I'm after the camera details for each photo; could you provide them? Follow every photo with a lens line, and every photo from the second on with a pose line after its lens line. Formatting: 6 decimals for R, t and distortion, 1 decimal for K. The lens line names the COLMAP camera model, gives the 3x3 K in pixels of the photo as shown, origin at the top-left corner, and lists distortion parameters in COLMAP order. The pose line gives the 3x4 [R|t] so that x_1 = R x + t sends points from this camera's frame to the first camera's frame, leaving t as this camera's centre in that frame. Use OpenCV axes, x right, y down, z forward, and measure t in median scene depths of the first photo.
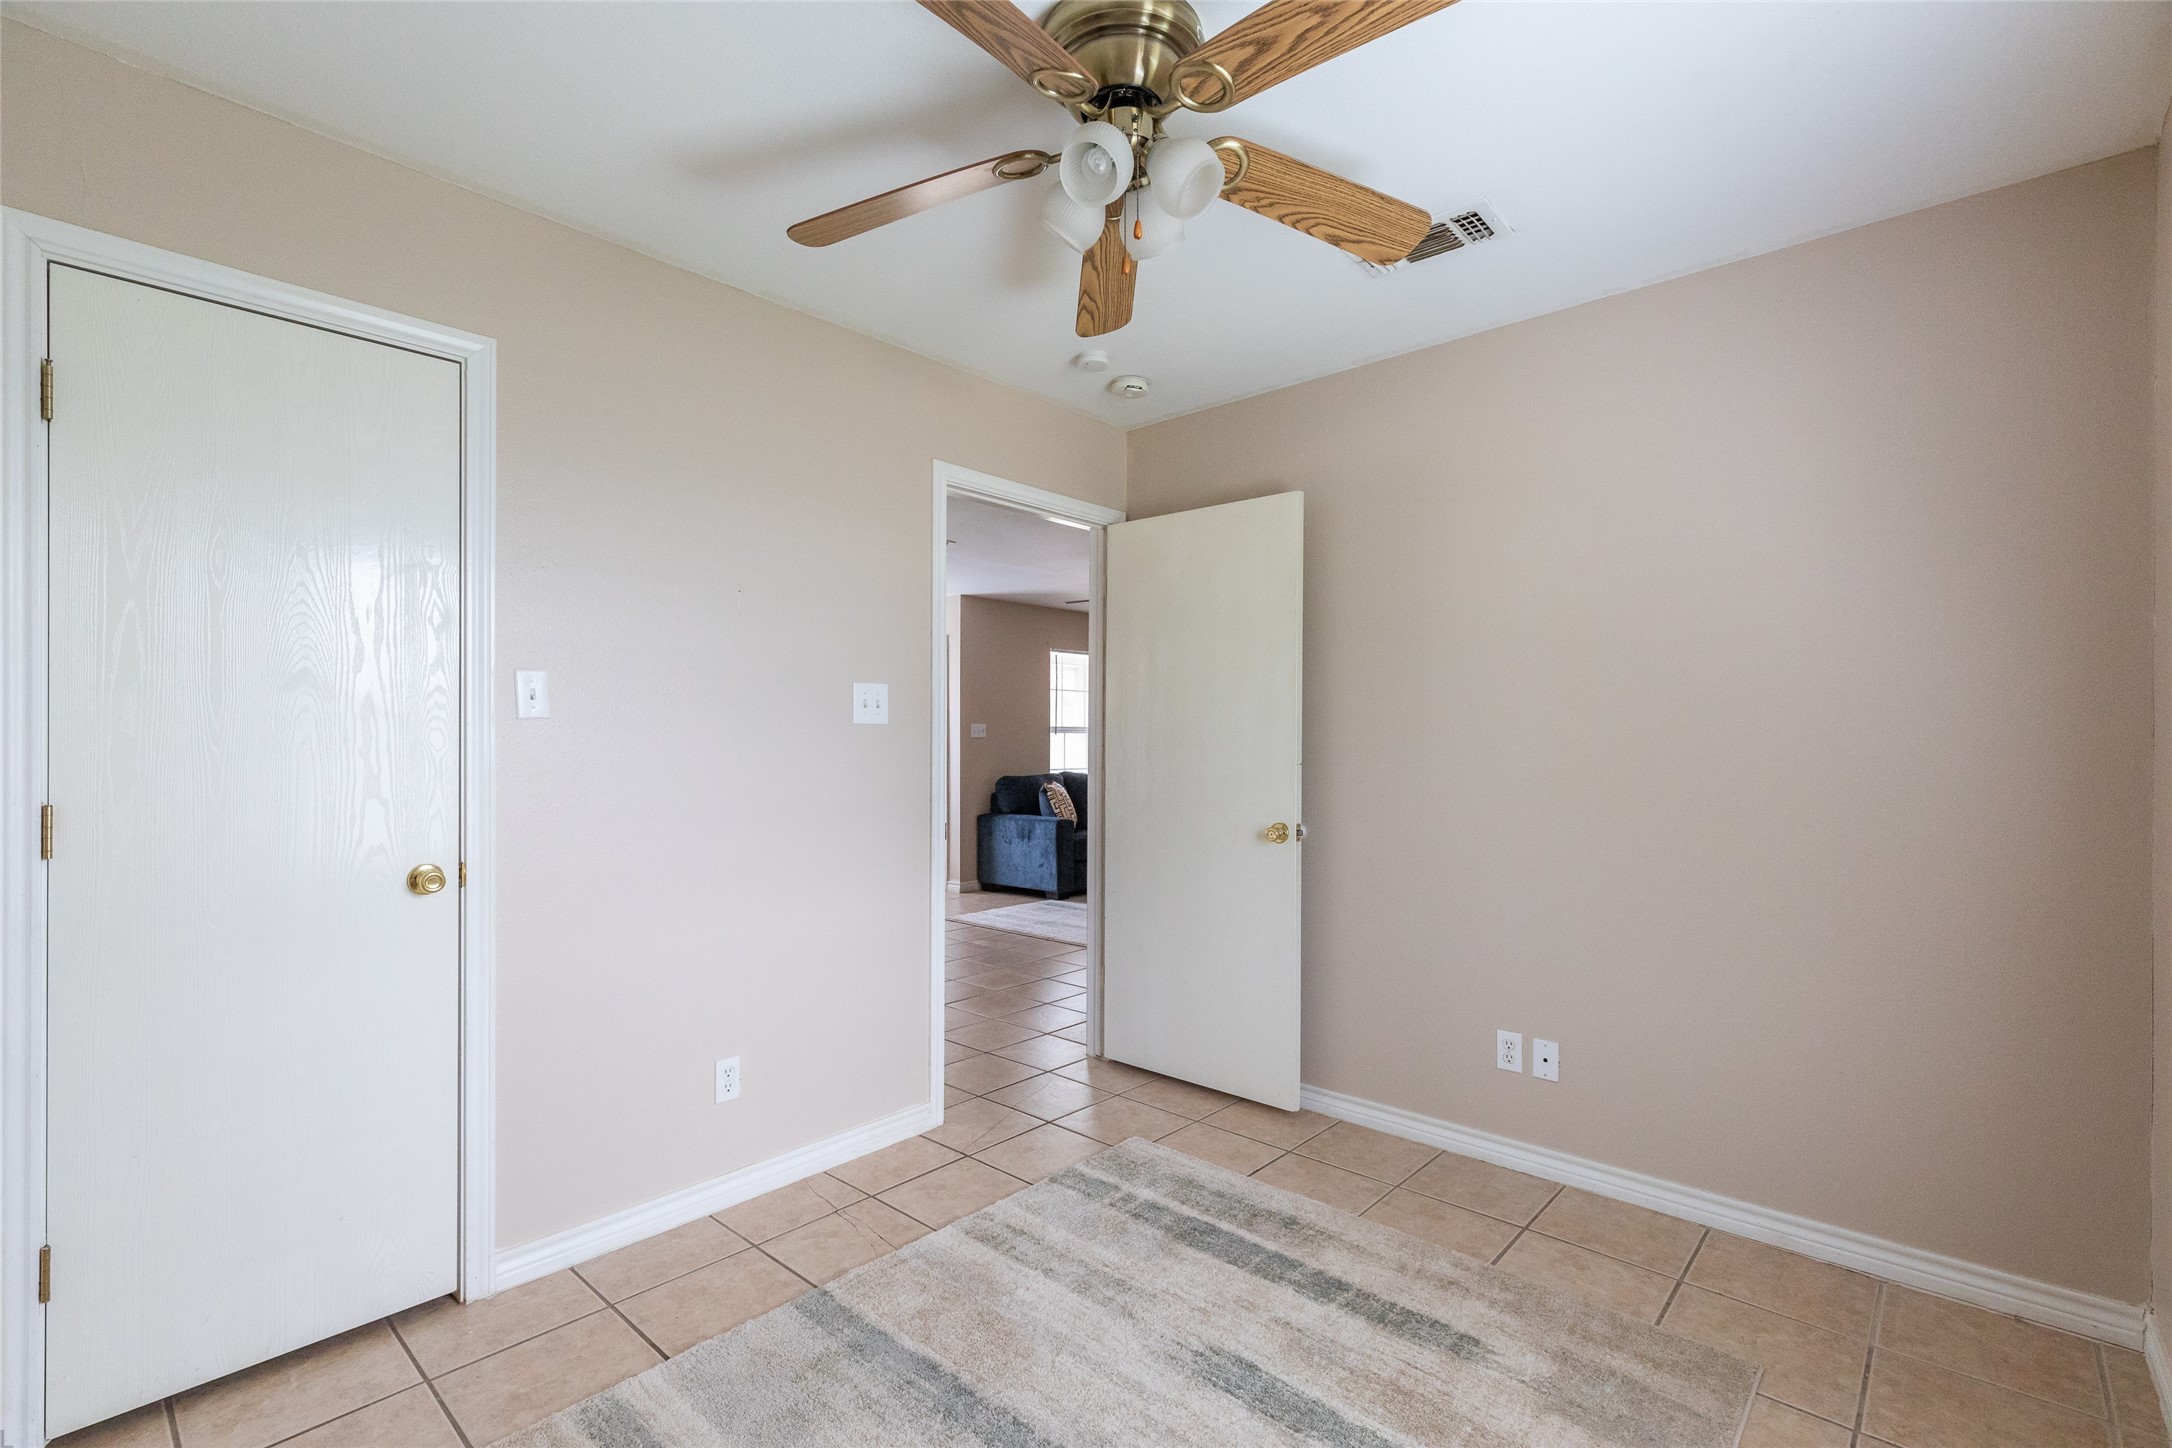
lens RADIAL K [[975.0, 0, 1078.2], [0, 975.0, 737.4], [0, 0, 1]] dist [0.003623, -0.000506]
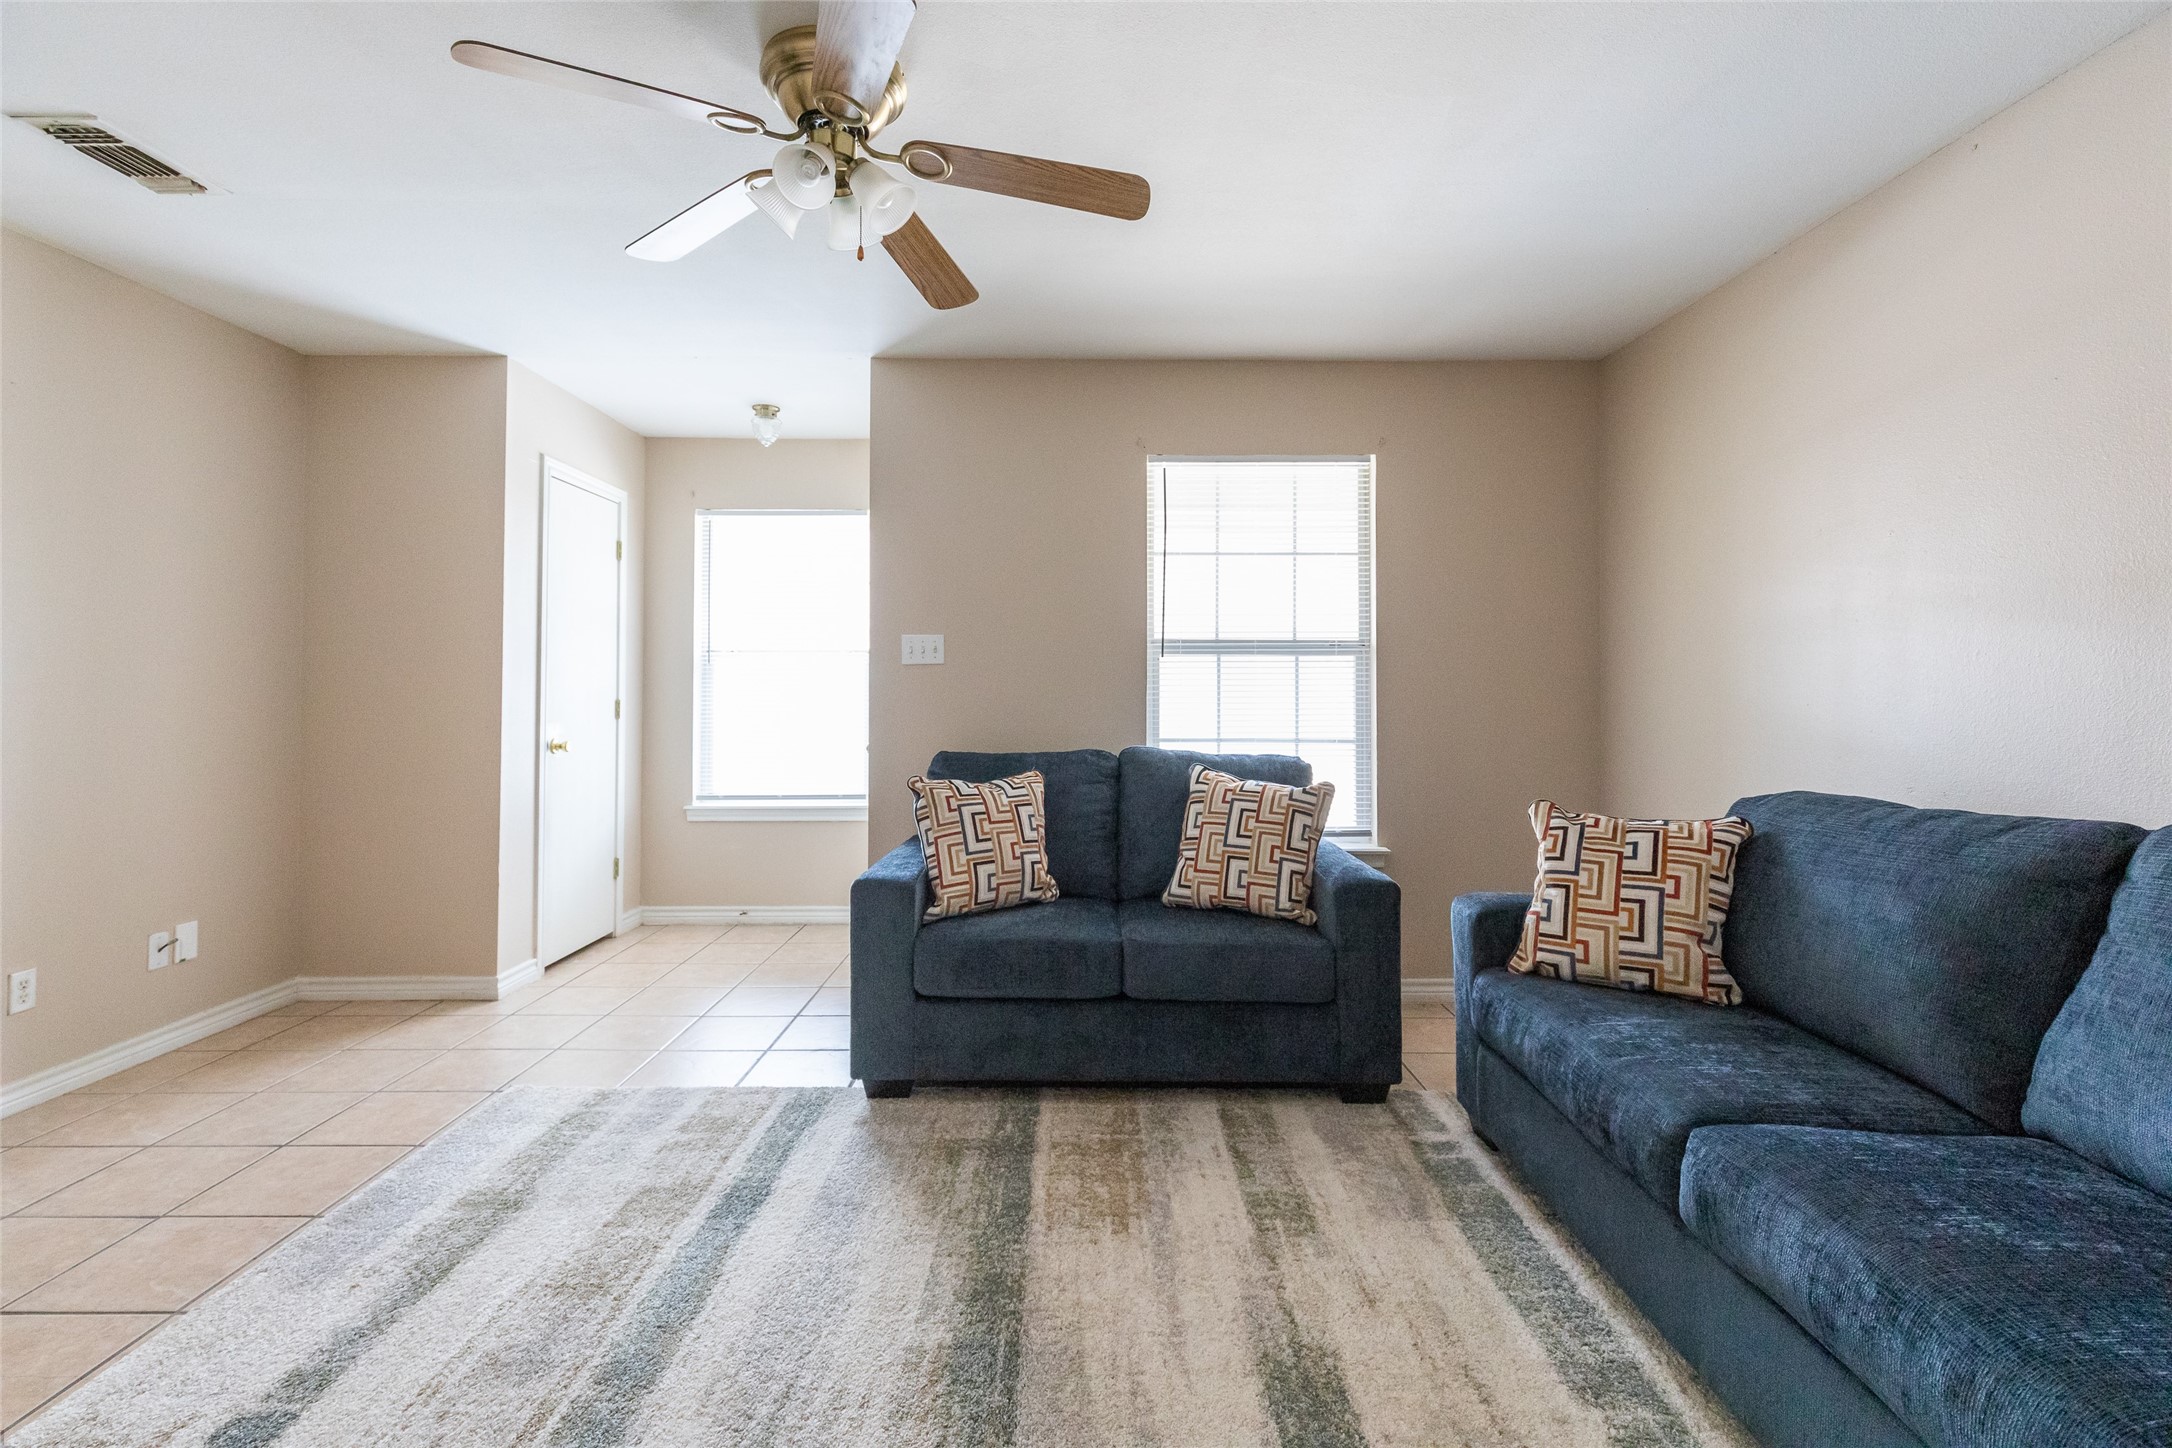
lens RADIAL K [[983.5, 0, 1077.6], [0, 983.5, 676.6], [0, 0, 1]] dist [0.001951, -0.000247]
pose [[0.682653, -0.006983, -0.730709, 0.284029], [-0.004997, 0.999886, -0.014223, 0.011961], [0.730725, 0.013361, 0.682541, 0.744477]]
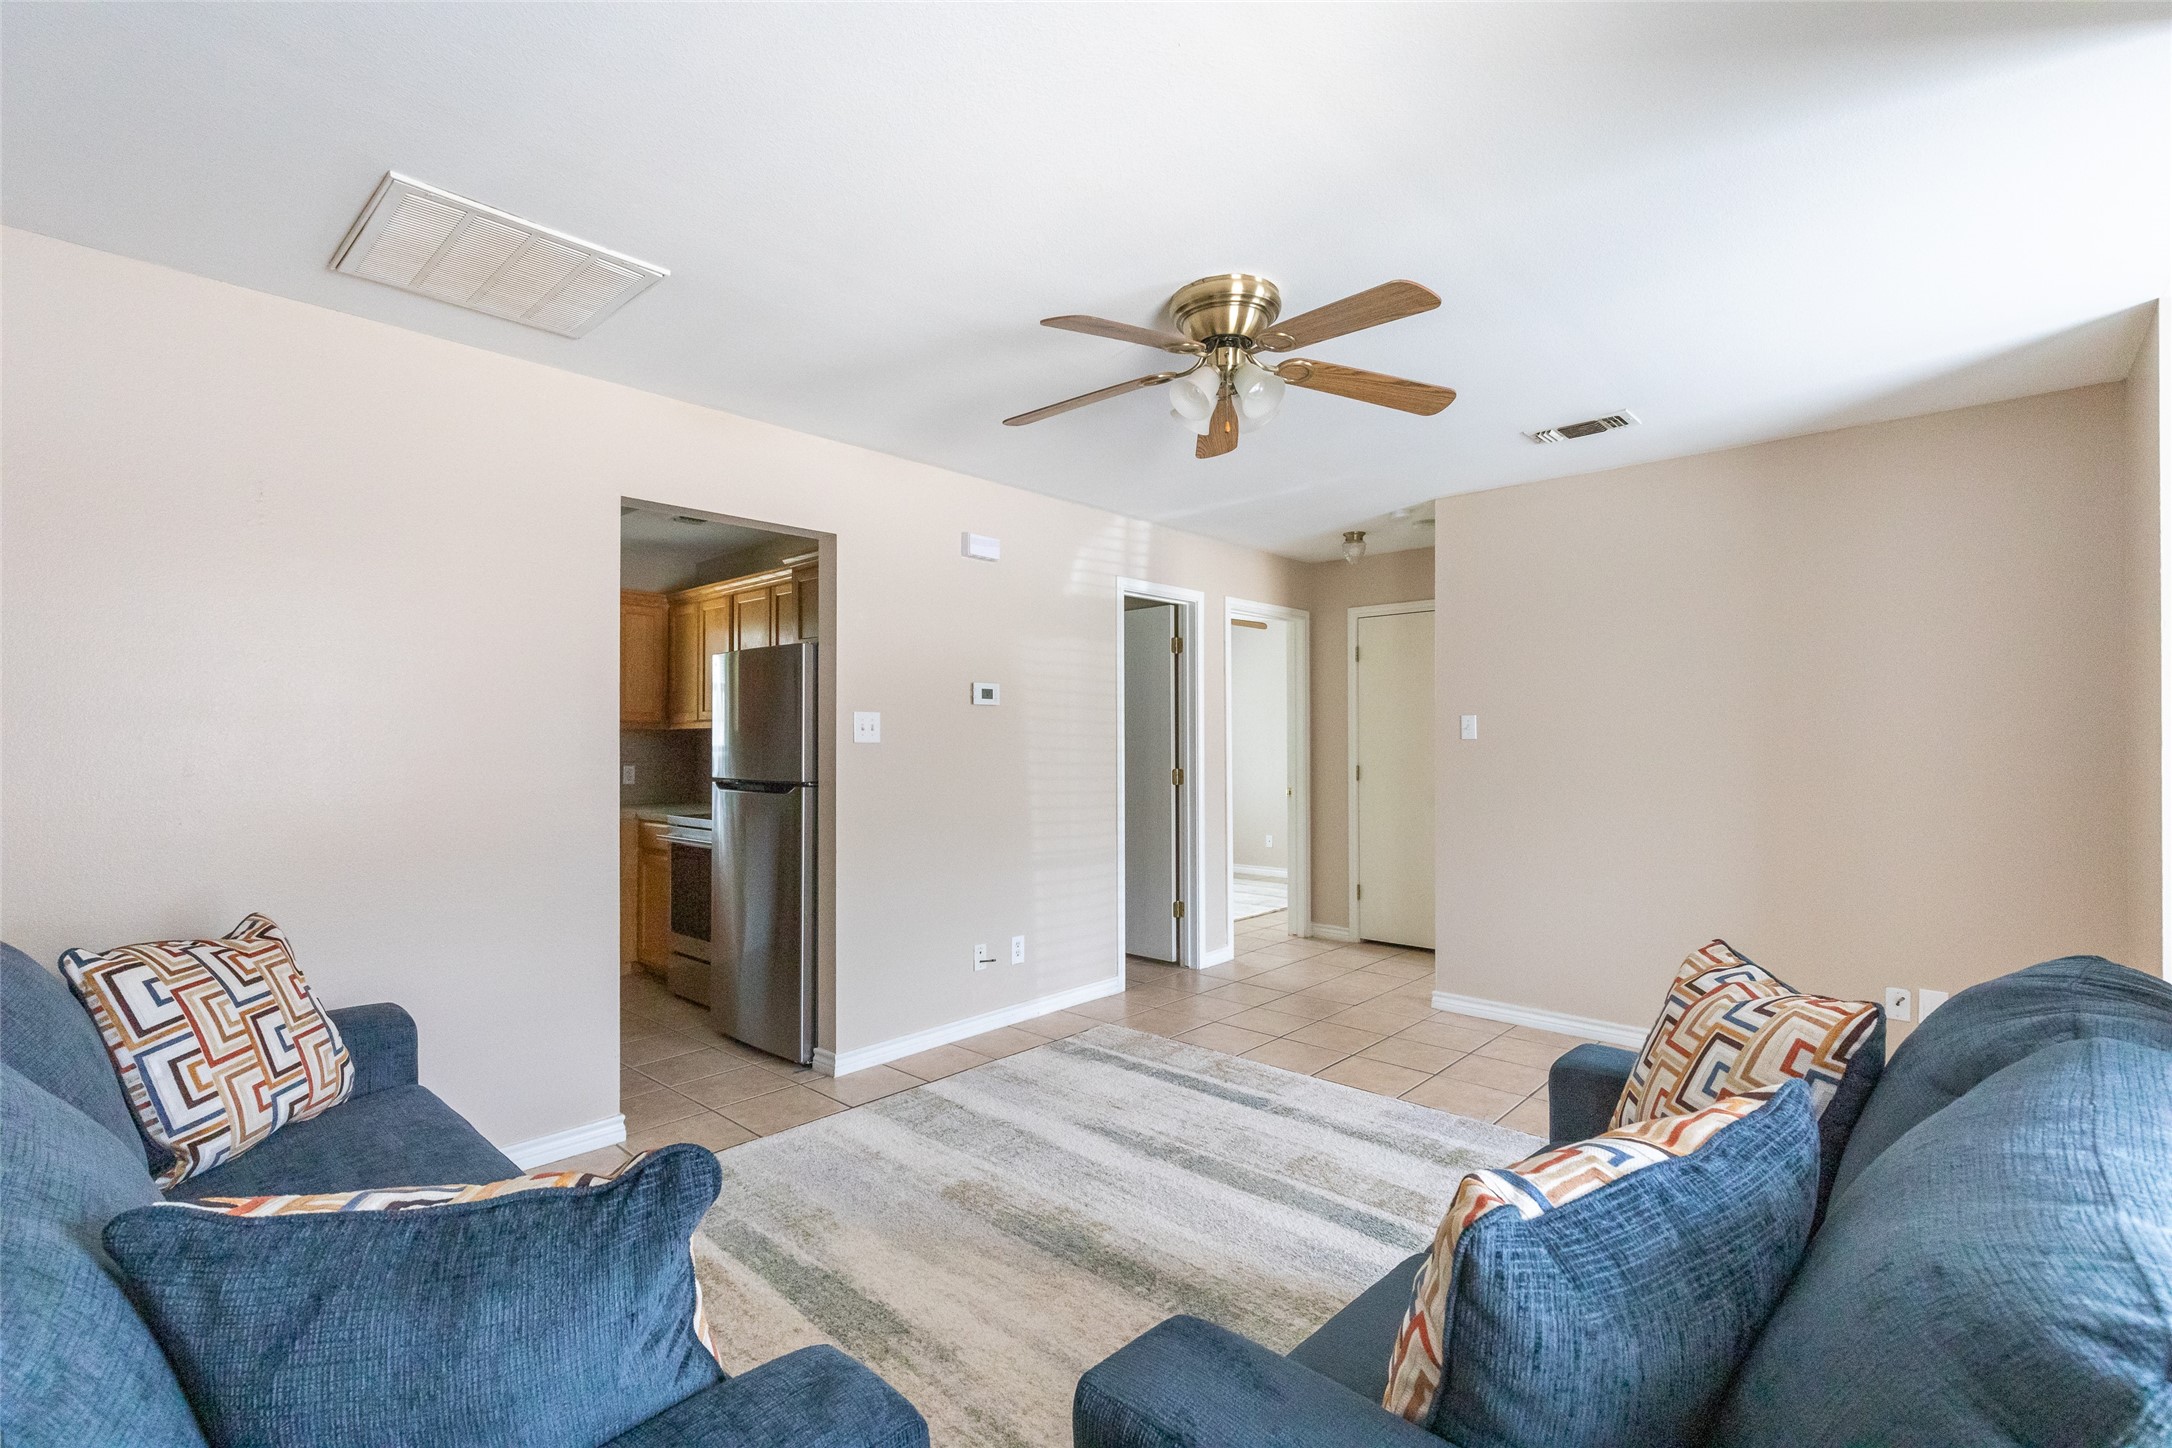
lens RADIAL K [[975.0, 0, 1078.2], [0, 975.0, 737.4], [0, 0, 1]] dist [0.003623, -0.000506]
pose [[-0.999986, 0.002329, 0.004796, 0.109985], [0.002322, 0.999996, -0.001501, 0.000130], [-0.004799, -0.001490, -0.999987, 1.174867]]
